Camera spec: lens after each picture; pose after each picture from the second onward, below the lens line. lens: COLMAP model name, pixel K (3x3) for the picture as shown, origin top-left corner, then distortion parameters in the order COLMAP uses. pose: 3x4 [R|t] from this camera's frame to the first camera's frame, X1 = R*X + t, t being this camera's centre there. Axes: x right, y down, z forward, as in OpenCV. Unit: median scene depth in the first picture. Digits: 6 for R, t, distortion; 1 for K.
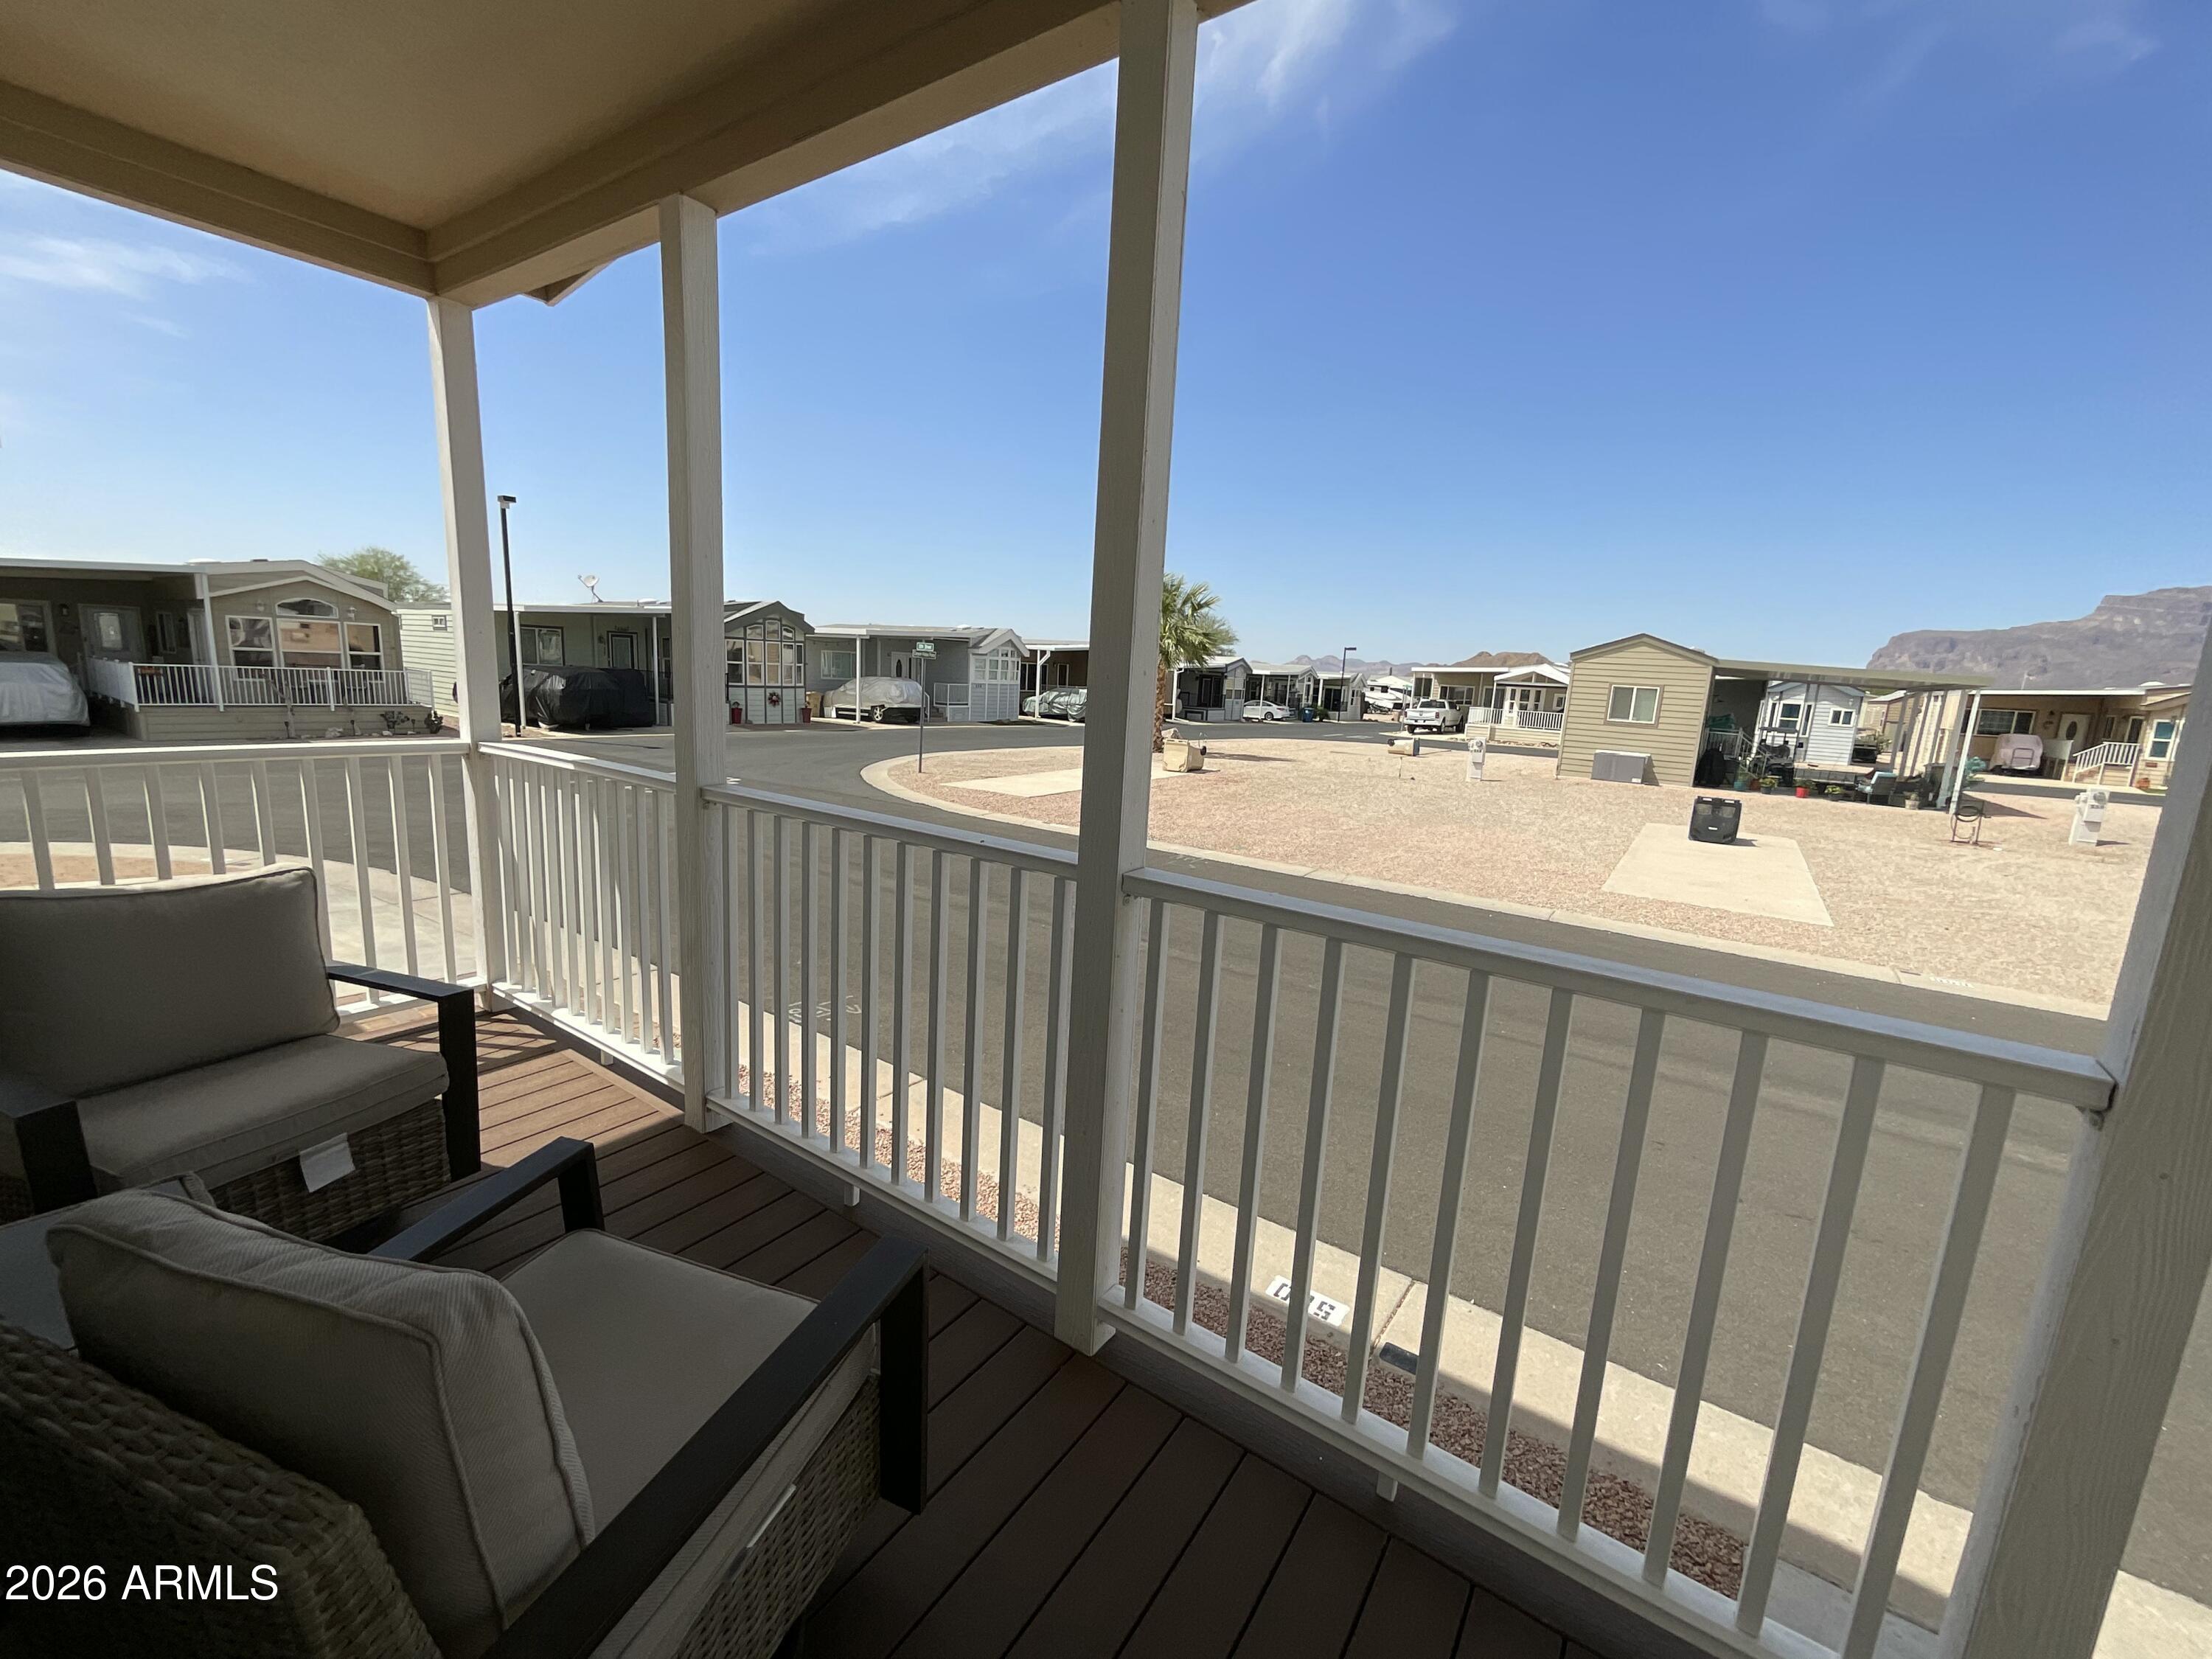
lens RADIAL K [[890.0, 0, 1106.0], [0, 890.0, 829.5], [0, 0, 1]] dist [-0.000728, 0.000389]
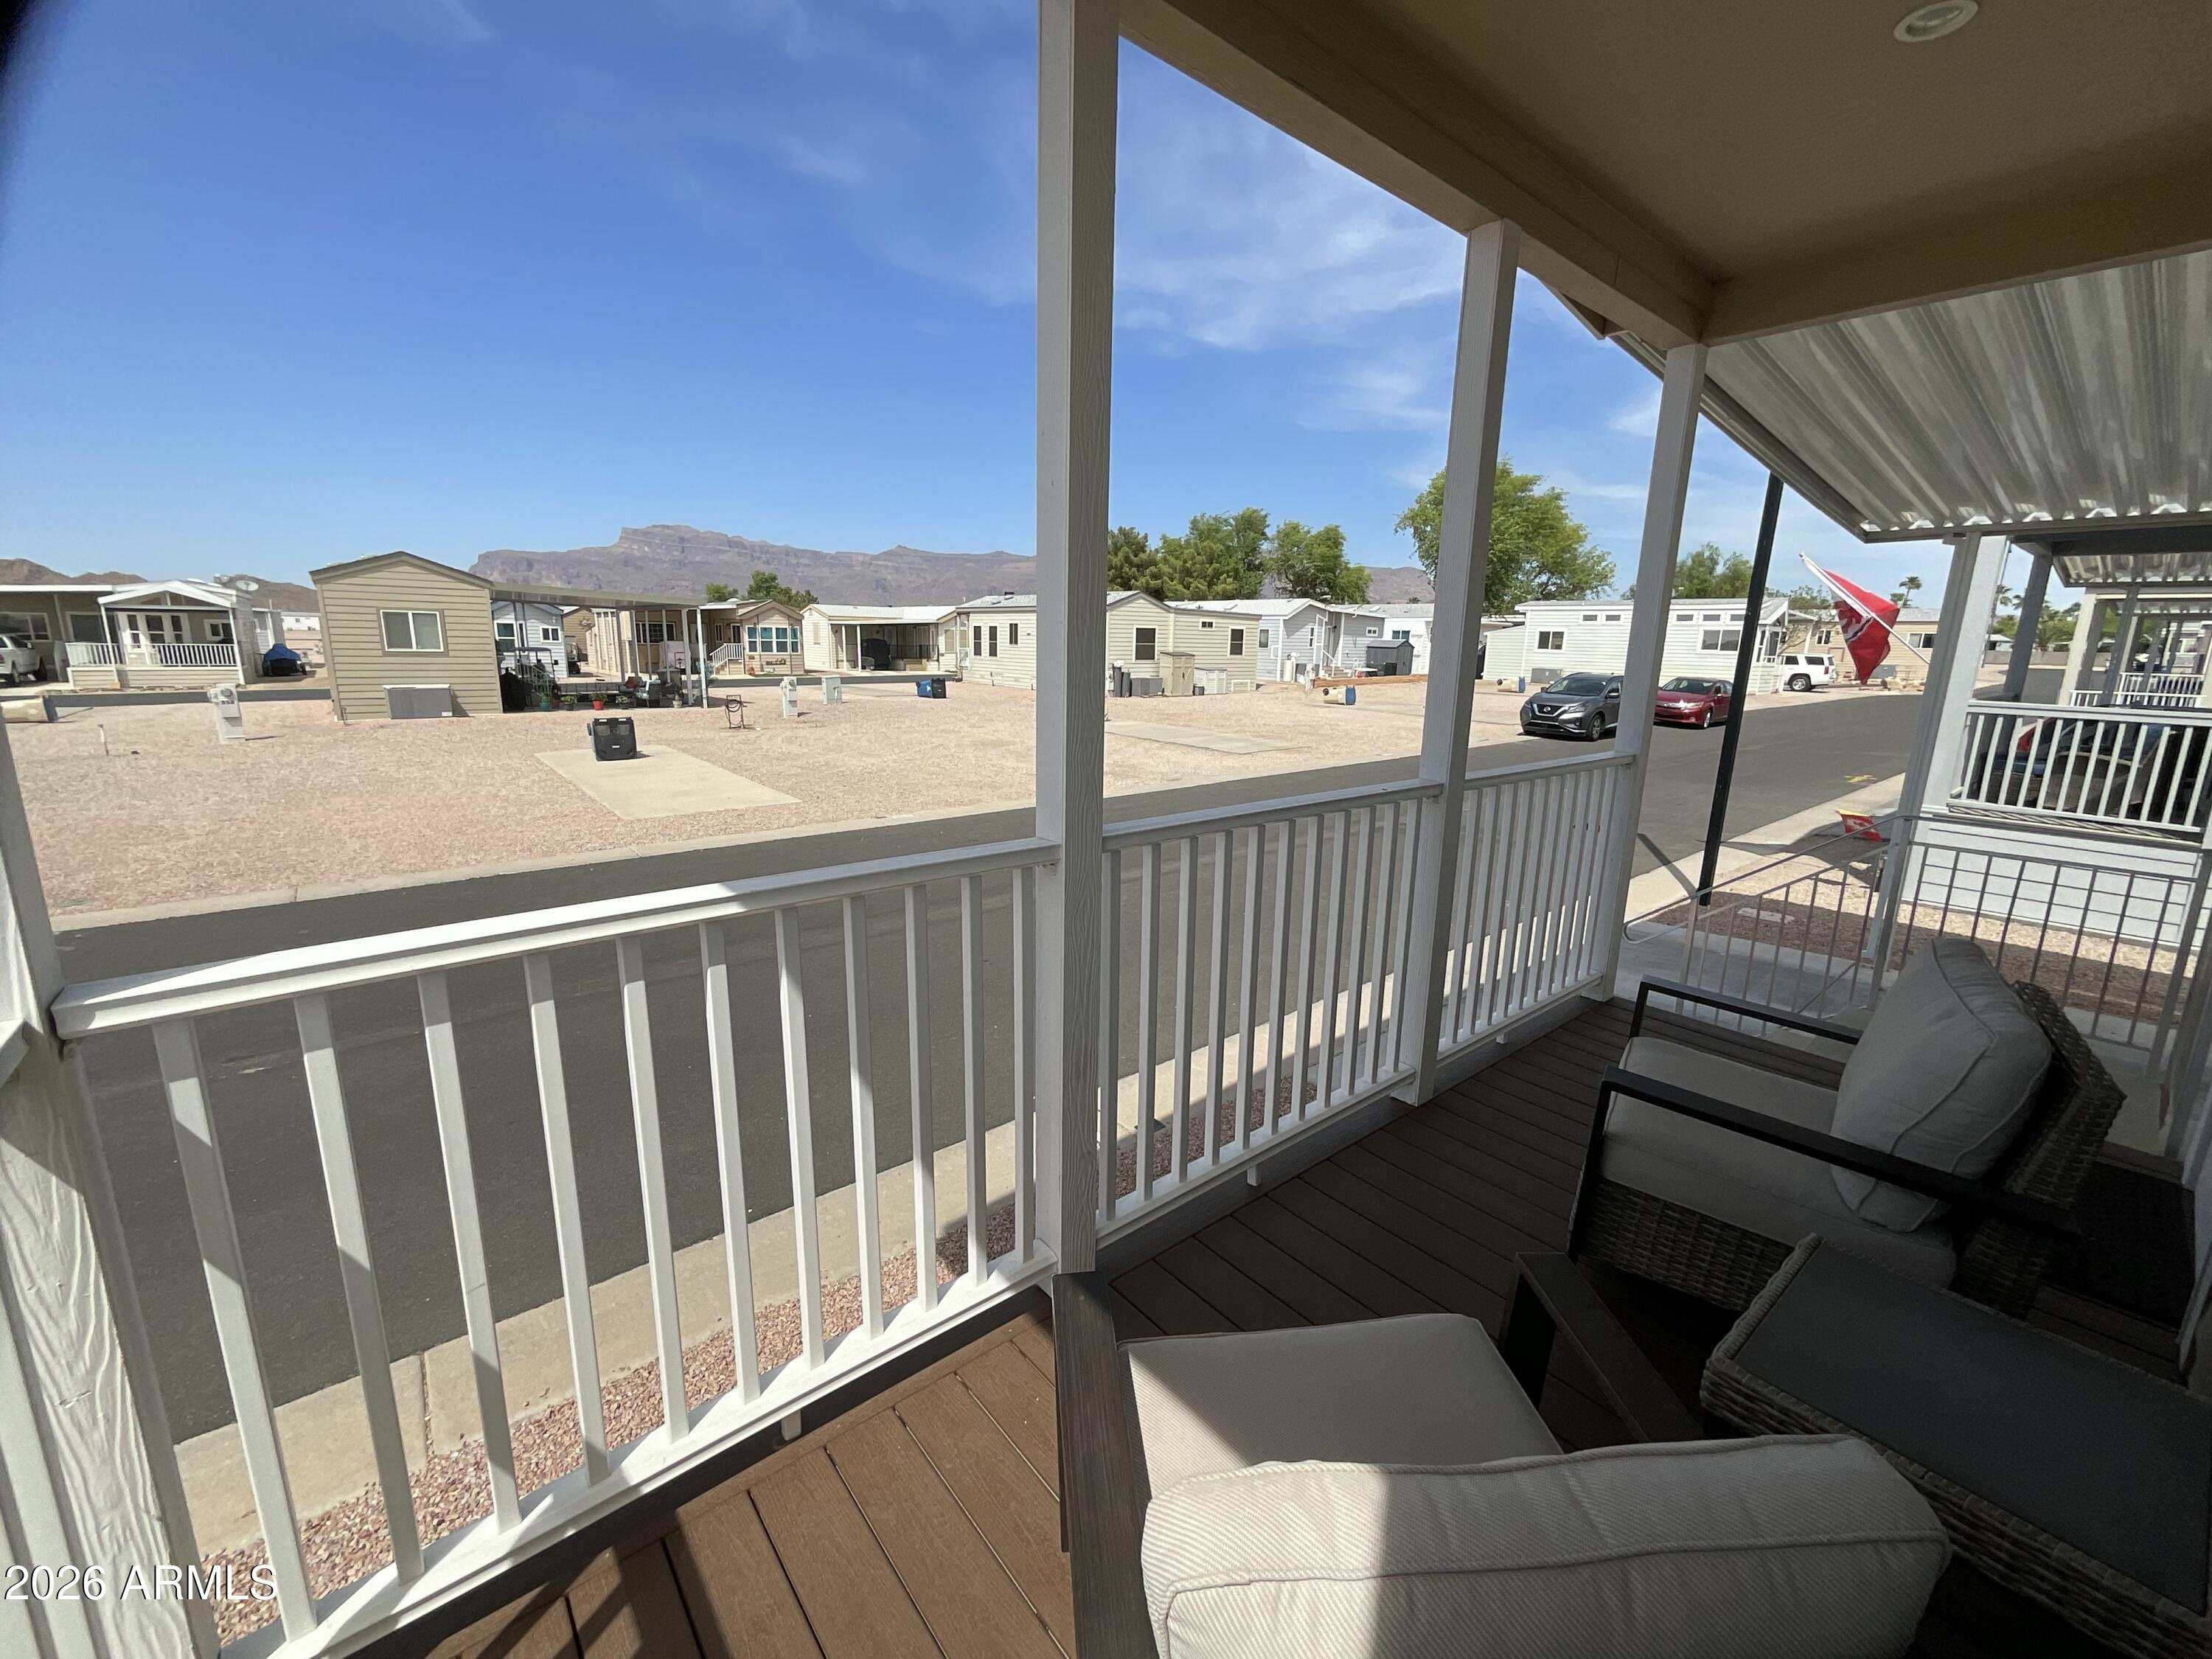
lens RADIAL K [[890.0, 0, 1106.0], [0, 890.0, 829.5], [0, 0, 1]] dist [-0.000728, 0.000389]
pose [[0.266003, -0.249617, 0.931093, -0.111784], [0.164952, 0.963432, 0.211161, -0.020224], [-0.949754, 0.097416, 0.297451, 0.075365]]
